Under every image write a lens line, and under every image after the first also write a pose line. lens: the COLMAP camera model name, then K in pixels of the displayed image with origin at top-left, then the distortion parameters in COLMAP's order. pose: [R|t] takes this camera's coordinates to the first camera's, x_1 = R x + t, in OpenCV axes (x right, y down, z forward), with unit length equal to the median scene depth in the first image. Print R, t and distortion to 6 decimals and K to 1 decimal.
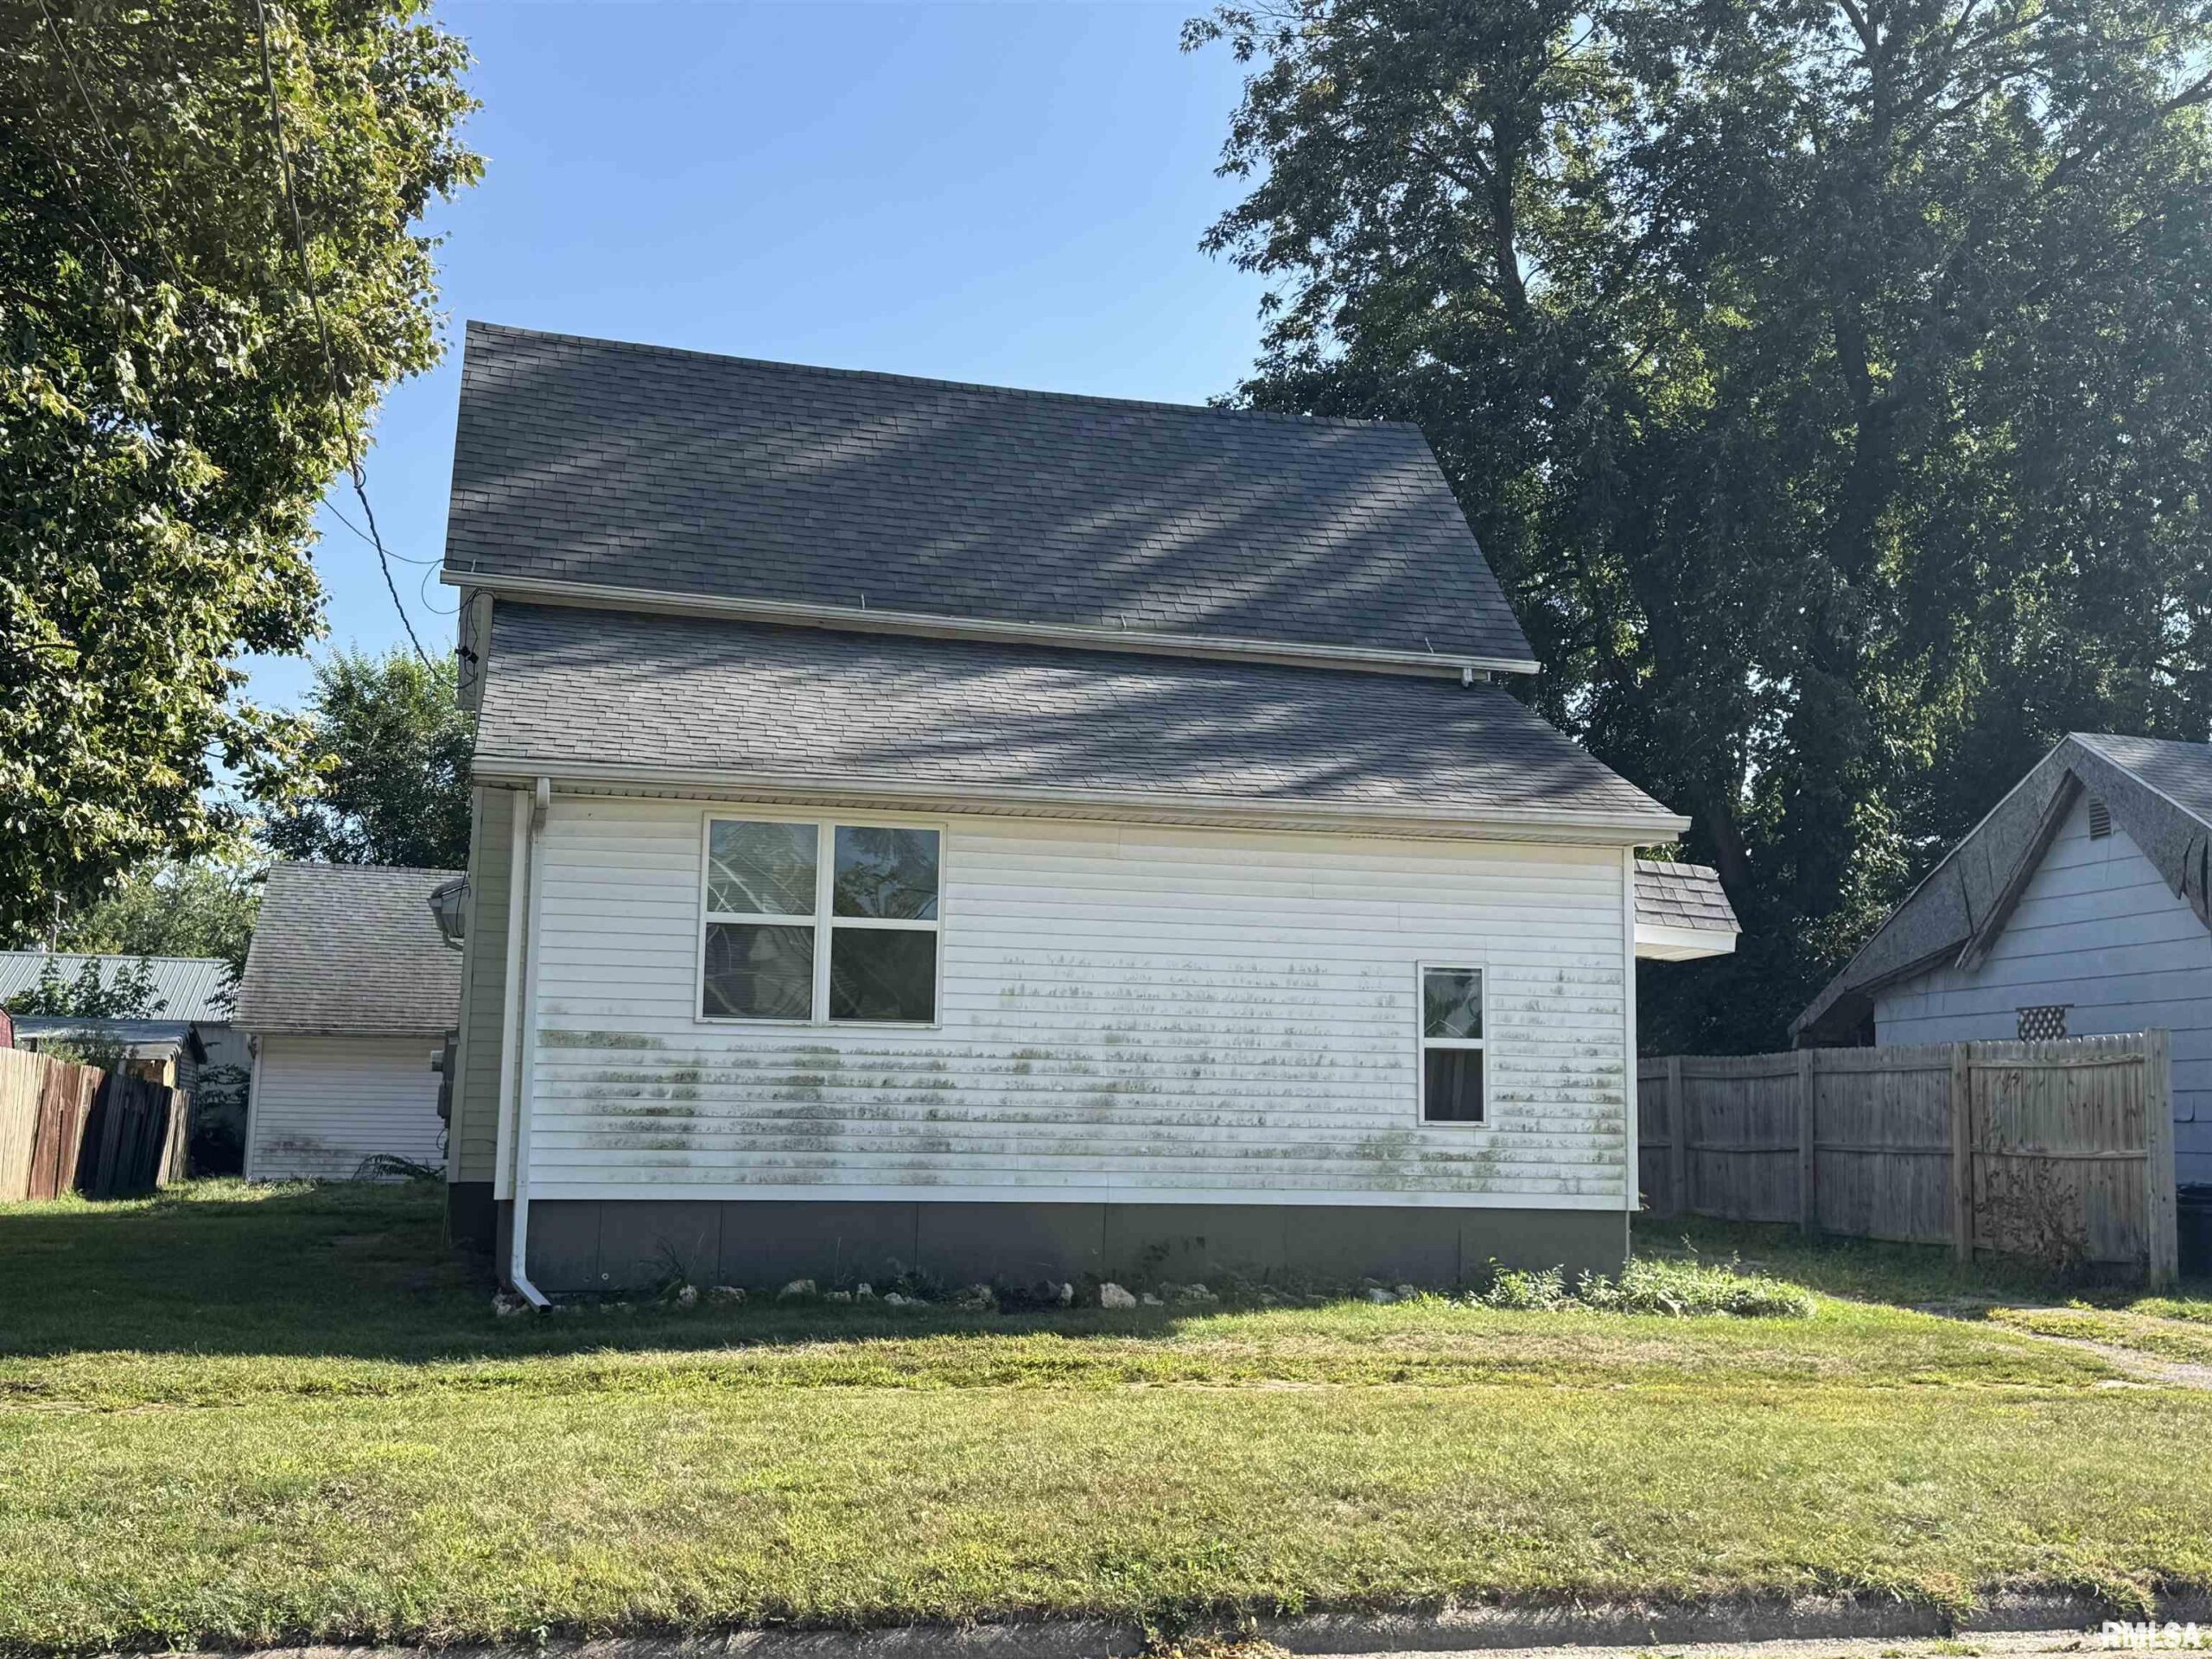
lens RADIAL K [[2396.0, 0, 1094.6], [0, 2396.0, 869.4], [0, 0, 1]] dist [0.053260, 0.000000]
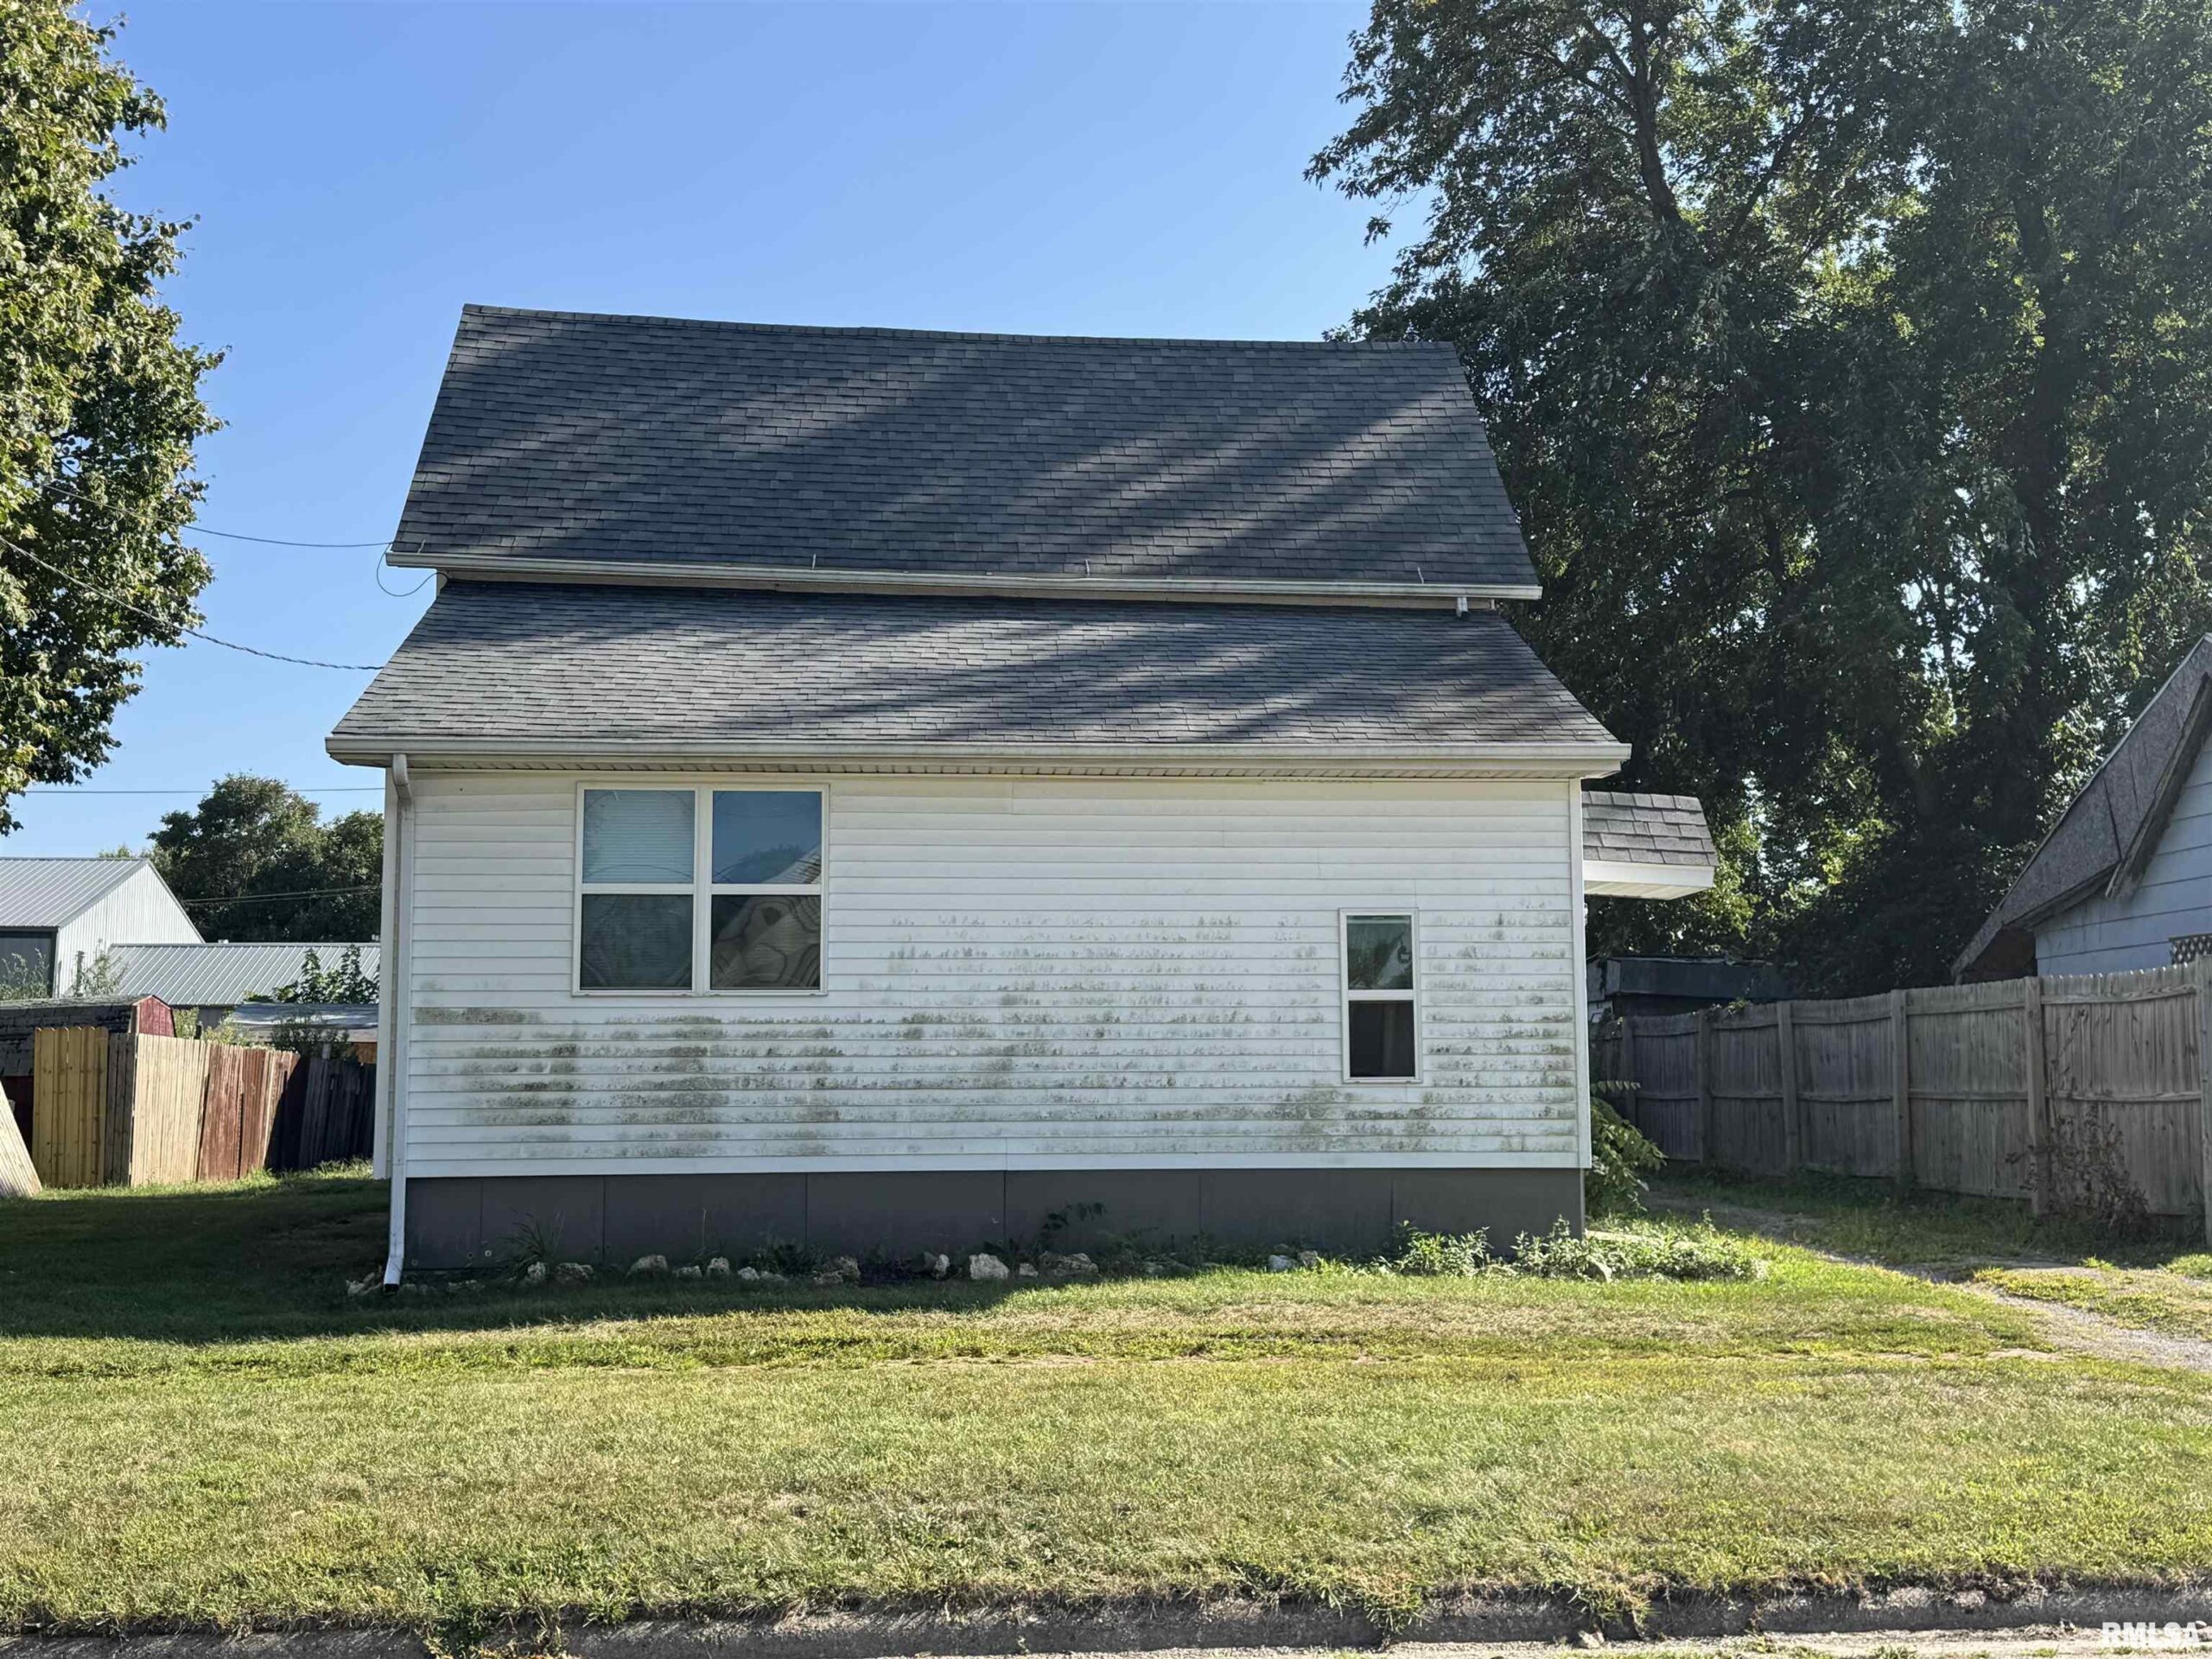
lens RADIAL K [[2396.0, 0, 1091.4], [0, 2396.0, 875.2], [0, 0, 1]] dist [0.053260, 0.000000]
pose [[0.987903, -0.035356, -0.150988, 0.185209], [0.038008, 0.999169, 0.014716, 0.007334], [0.150342, -0.020277, 0.988426, 0.052576]]
